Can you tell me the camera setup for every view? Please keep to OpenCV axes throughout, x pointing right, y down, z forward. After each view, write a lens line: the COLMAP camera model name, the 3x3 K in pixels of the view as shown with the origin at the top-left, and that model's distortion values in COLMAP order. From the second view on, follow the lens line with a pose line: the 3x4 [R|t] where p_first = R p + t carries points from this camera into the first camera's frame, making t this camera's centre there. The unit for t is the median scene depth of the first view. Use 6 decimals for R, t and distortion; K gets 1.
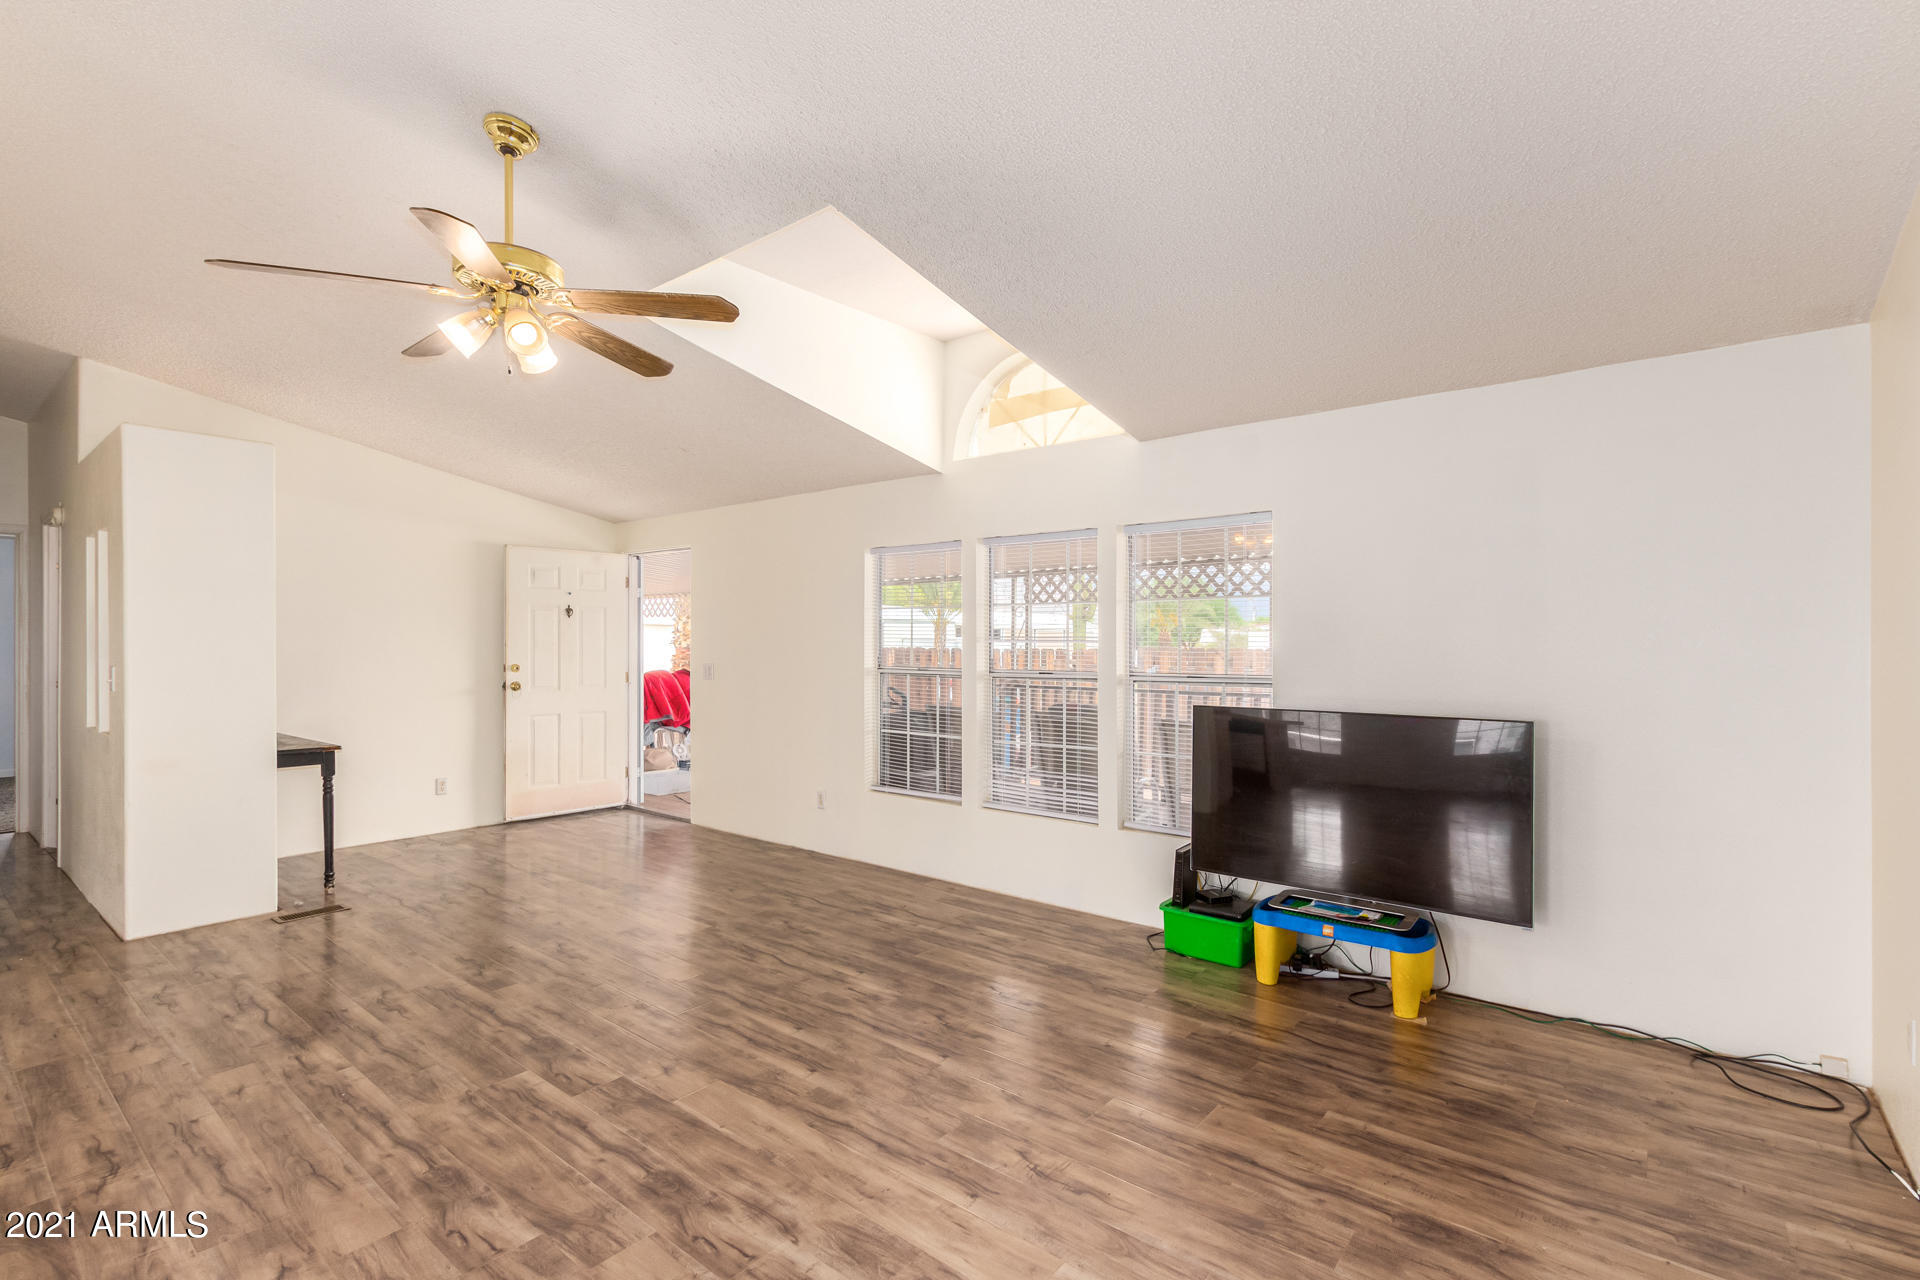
lens RADIAL K [[881.5, 0, 960.5], [0, 881.5, 642.9], [0, 0, 1]] dist [0.000160, -0.000250]
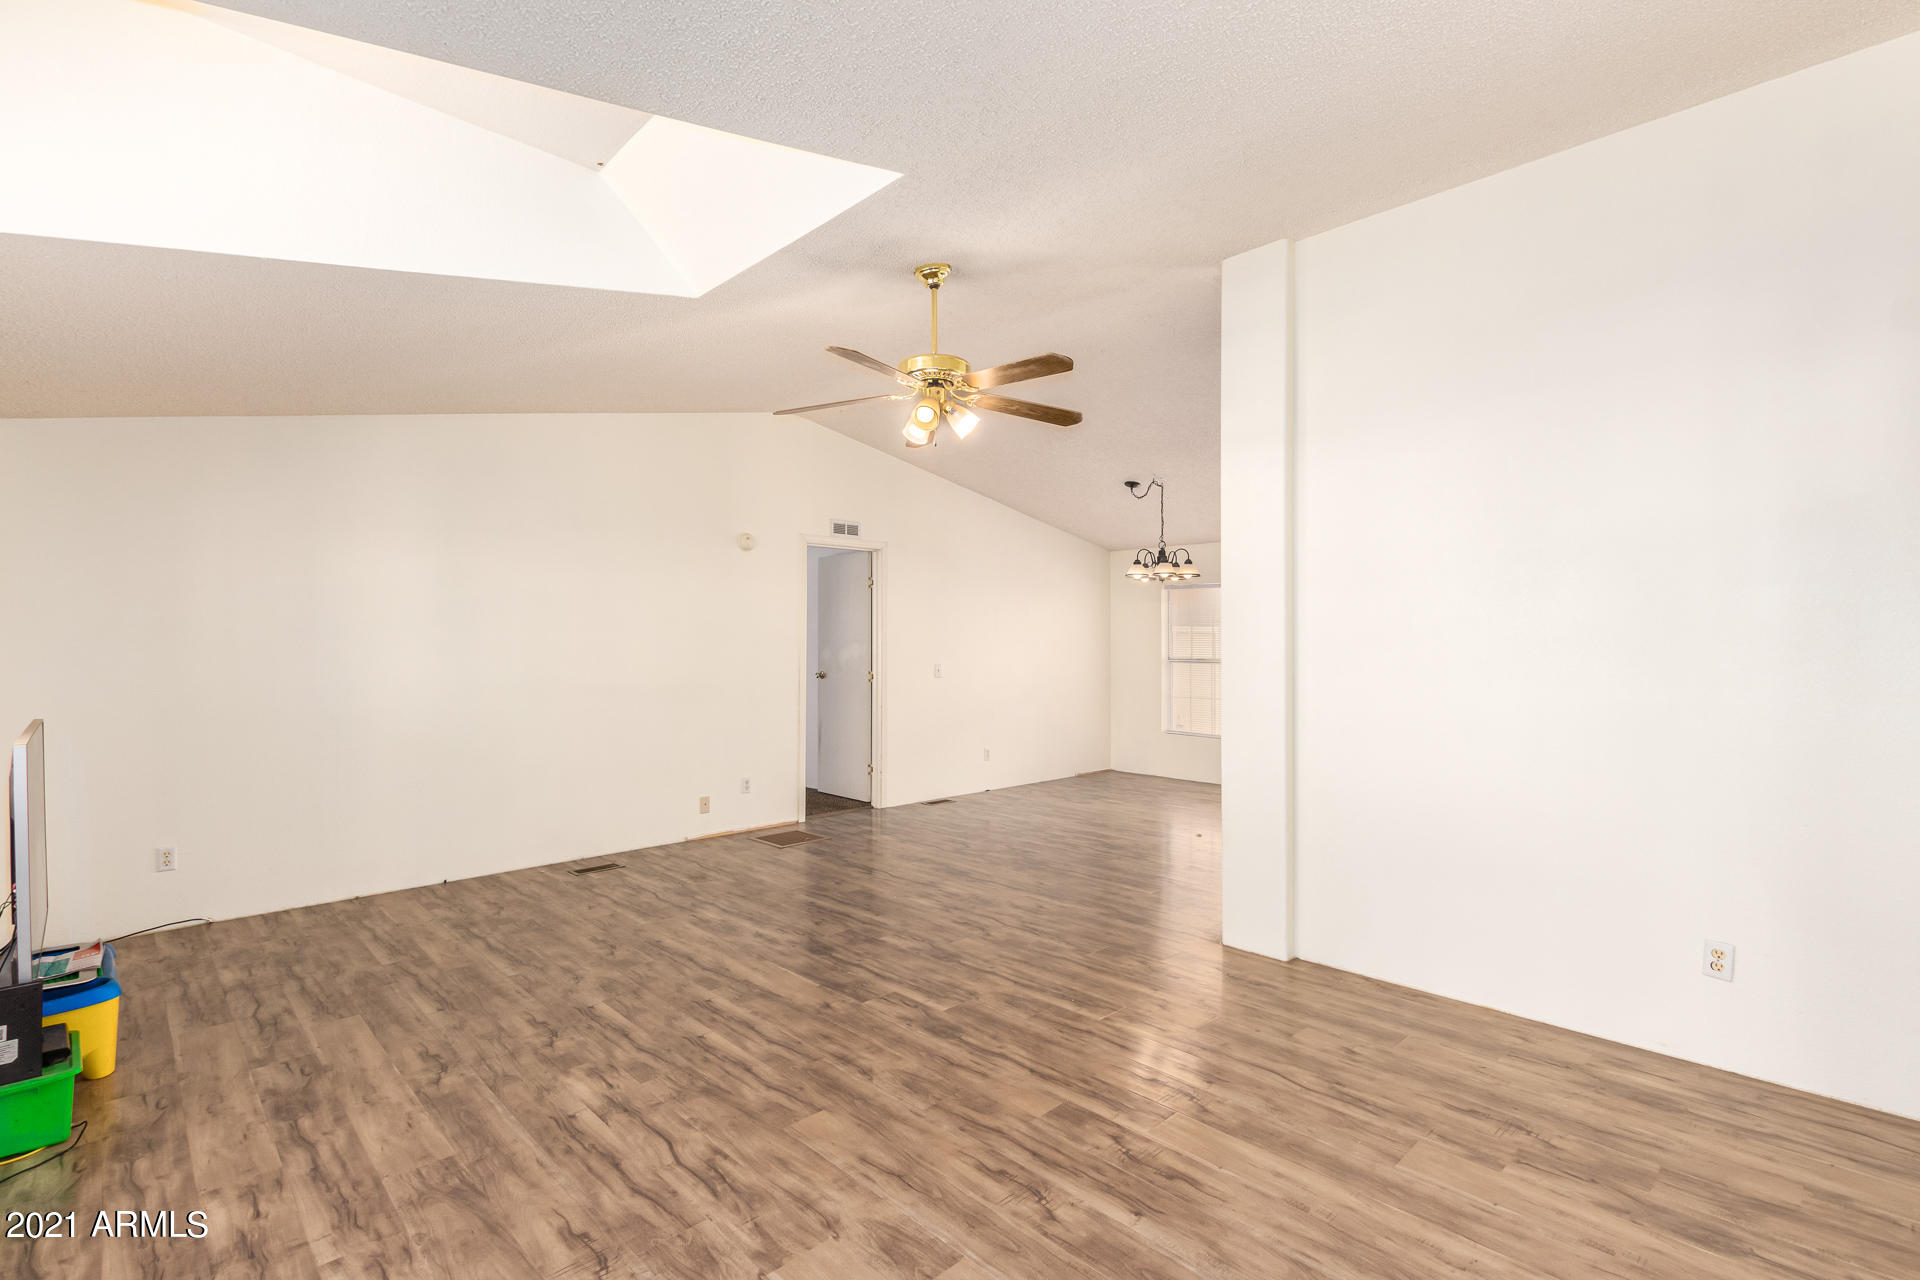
lens RADIAL K [[881.5, 0, 959.6], [0, 881.5, 644.4], [0, 0, 1]] dist [0.000160, -0.000250]
pose [[-0.992991, 0.000708, 0.118189, -0.640237], [0.000479, 0.999998, -0.001967, 0.001684], [-0.118191, -0.001897, -0.992989, 2.121913]]
